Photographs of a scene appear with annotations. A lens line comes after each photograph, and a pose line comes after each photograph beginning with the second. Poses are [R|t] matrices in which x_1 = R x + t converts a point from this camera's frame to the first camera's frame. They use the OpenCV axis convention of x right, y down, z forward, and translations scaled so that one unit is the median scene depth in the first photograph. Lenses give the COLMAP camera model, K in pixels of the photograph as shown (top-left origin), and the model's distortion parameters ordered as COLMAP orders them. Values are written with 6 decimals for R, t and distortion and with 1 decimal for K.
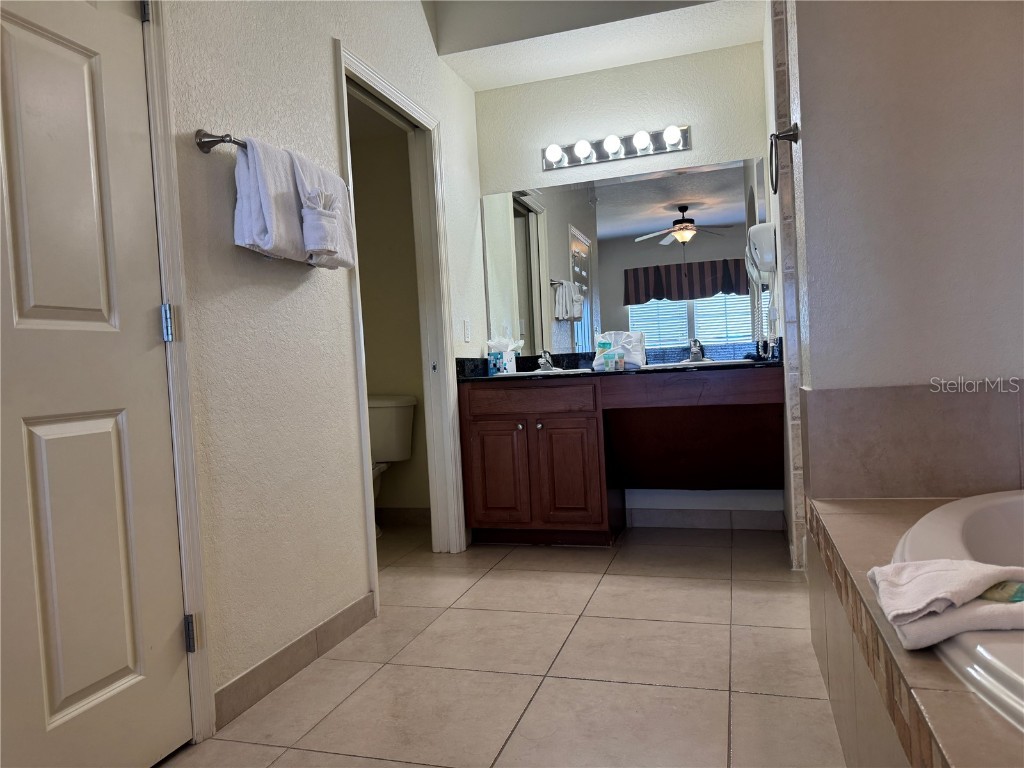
lens RADIAL K [[719.9, 0, 504.7], [0, 719.9, 385.6], [0, 0, 1]] dist [0.088545, -0.155762]
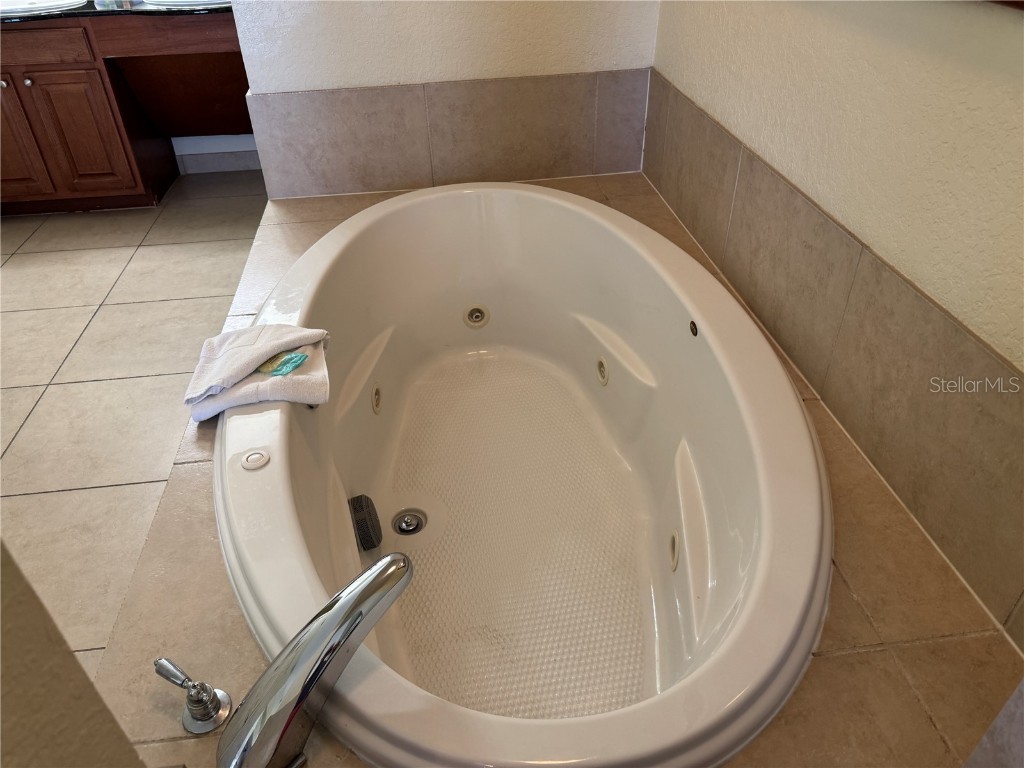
lens RADIAL K [[732.2, 0, 505.5], [0, 732.2, 380.0], [0, 0, 1]] dist [0.004770, 0.002056]
pose [[0.907742, -0.215731, 0.359812, 0.250103], [-0.016671, 0.838430, 0.544754, -0.190756], [-0.419197, -0.500494, 0.757482, -0.100722]]
